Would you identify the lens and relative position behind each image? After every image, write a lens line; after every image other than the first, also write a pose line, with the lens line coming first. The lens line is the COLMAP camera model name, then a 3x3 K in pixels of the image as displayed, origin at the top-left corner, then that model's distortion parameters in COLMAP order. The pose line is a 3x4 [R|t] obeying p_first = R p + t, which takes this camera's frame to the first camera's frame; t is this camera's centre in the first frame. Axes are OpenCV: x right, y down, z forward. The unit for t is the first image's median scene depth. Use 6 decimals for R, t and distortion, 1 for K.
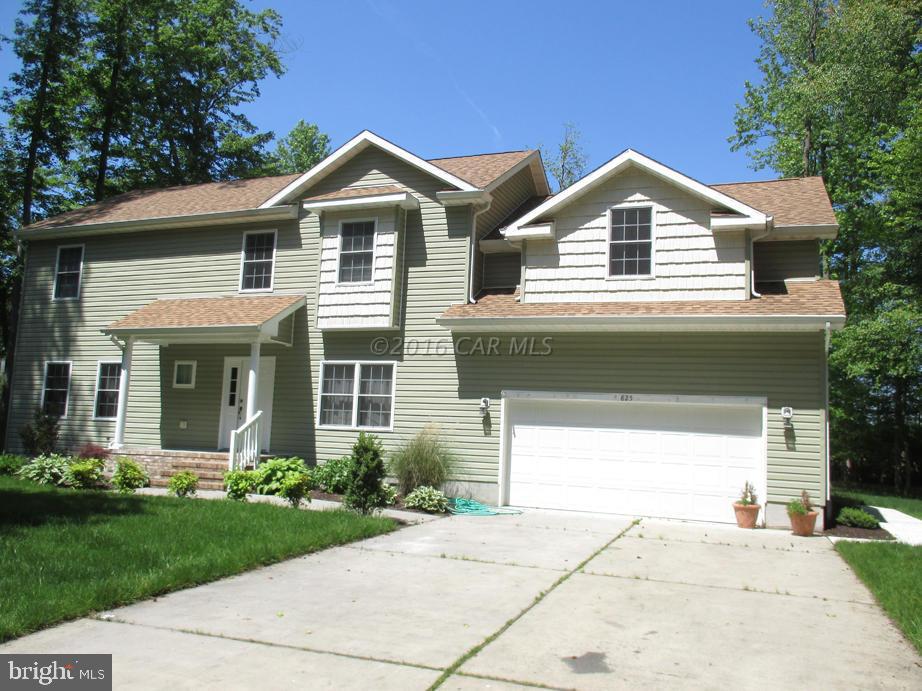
lens RADIAL K [[777.5, 0, 461.5], [0, 777.5, 353.0], [0, 0, 1]] dist [-0.040830, 0.020298]
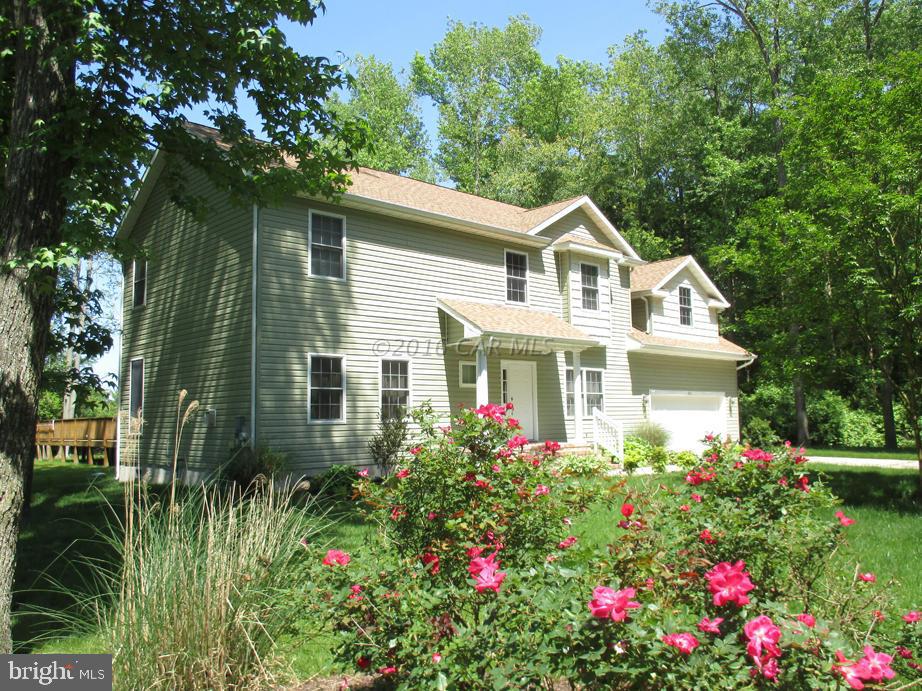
lens RADIAL K [[777.5, 0, 466.5], [0, 777.5, 335.9], [0, 0, 1]] dist [-0.040830, 0.020298]
pose [[0.428928, 0.053309, 0.901764, -1.345459], [-0.063845, 0.997550, -0.028604, 0.006362], [-0.901080, -0.045304, 0.431281, 0.568364]]
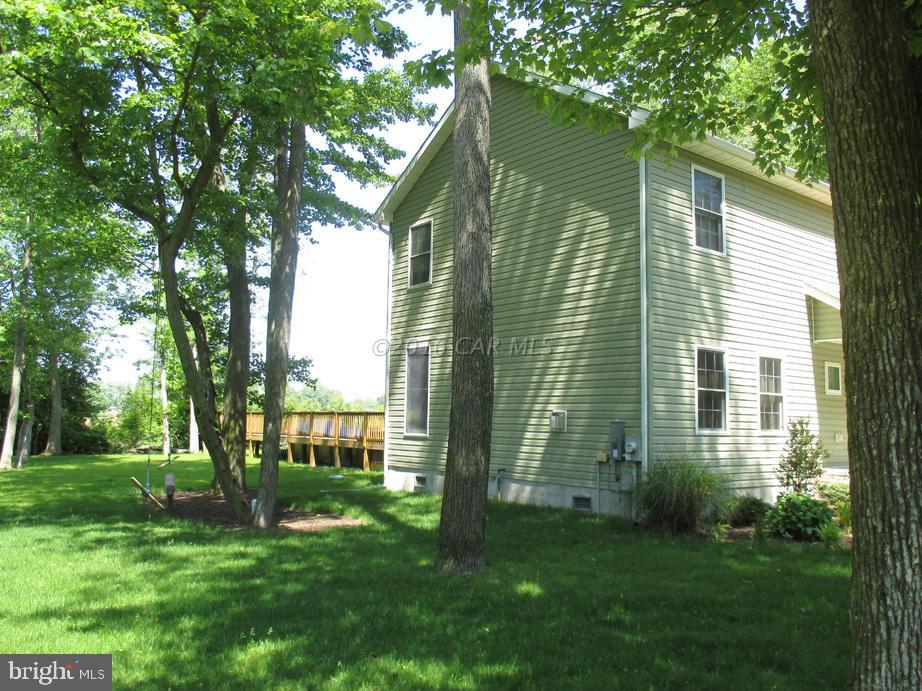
lens RADIAL K [[777.5, 0, 458.0], [0, 777.5, 339.1], [0, 0, 1]] dist [-0.040830, 0.020298]
pose [[0.513756, 0.068445, 0.855202, -1.331547], [-0.098396, 0.994936, -0.020518, 0.043623], [-0.852275, -0.073607, 0.517889, 0.940710]]
